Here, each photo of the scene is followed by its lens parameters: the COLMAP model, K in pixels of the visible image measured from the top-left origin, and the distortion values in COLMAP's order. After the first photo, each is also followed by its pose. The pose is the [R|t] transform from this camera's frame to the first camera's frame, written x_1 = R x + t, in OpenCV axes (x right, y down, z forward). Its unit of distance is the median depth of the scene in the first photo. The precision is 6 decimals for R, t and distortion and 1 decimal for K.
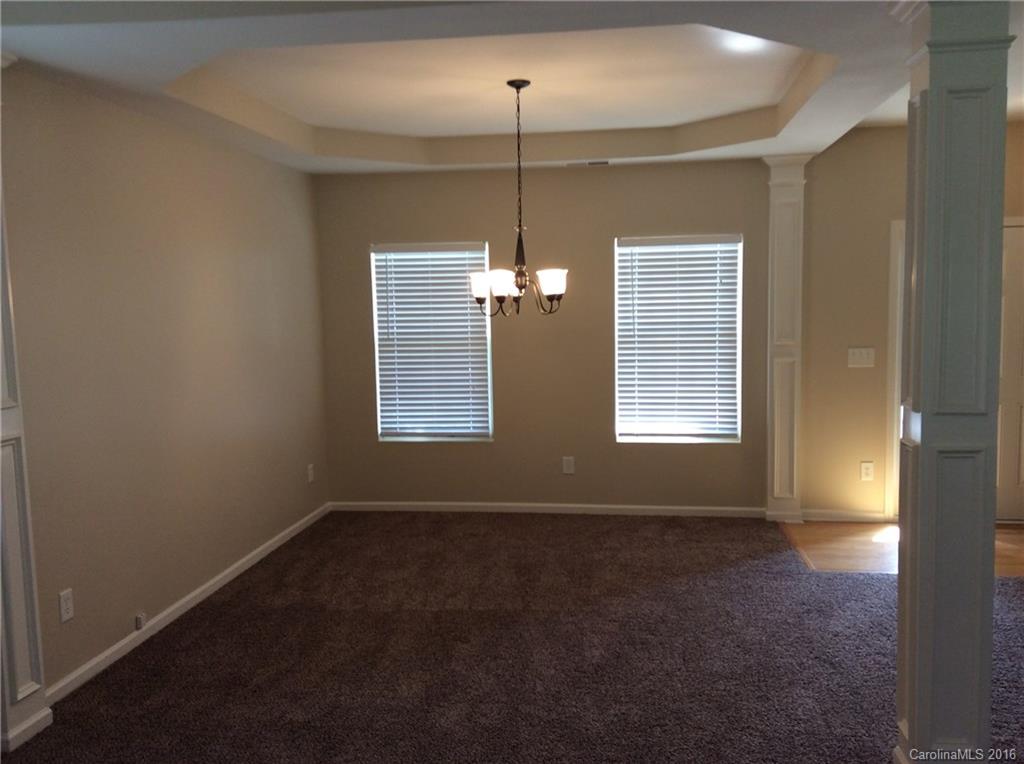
lens RADIAL K [[939.6, 0, 505.9], [0, 939.6, 390.2], [0, 0, 1]] dist [0.069937, 0.000000]
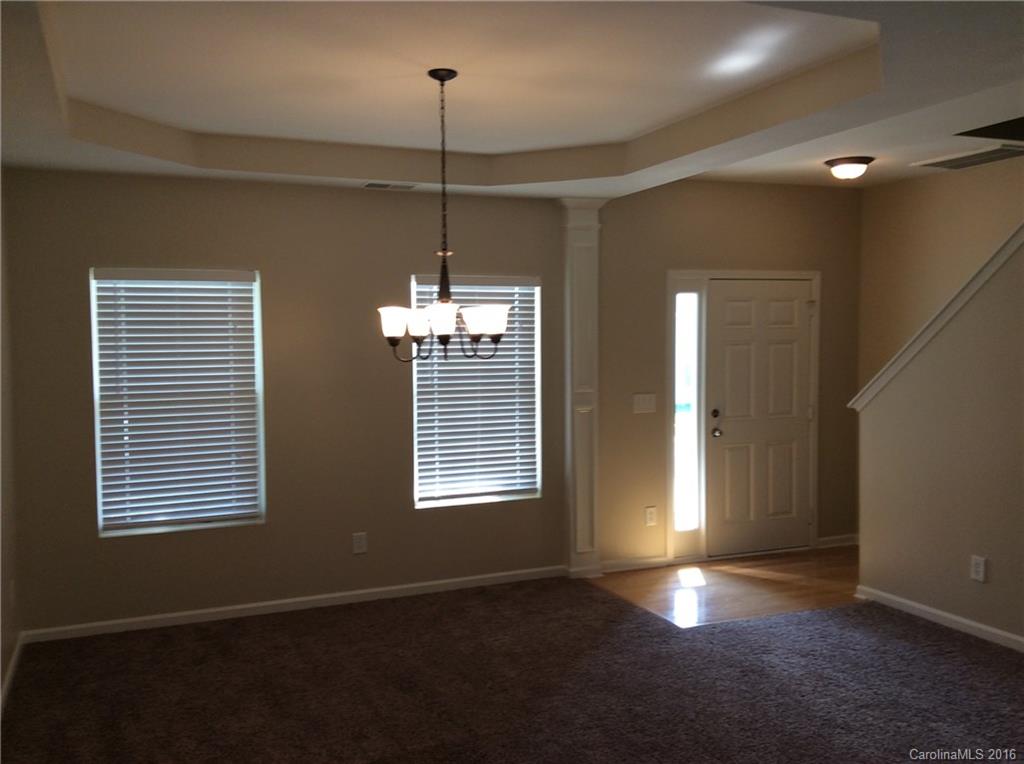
lens RADIAL K [[939.6, 0, 521.4], [0, 939.6, 378.5], [0, 0, 1]] dist [0.069937, 0.000000]
pose [[0.852326, -0.014334, 0.522814, -0.254151], [0.049617, 0.997332, -0.053544, -0.013230], [-0.520652, 0.071577, 0.850763, 0.211530]]
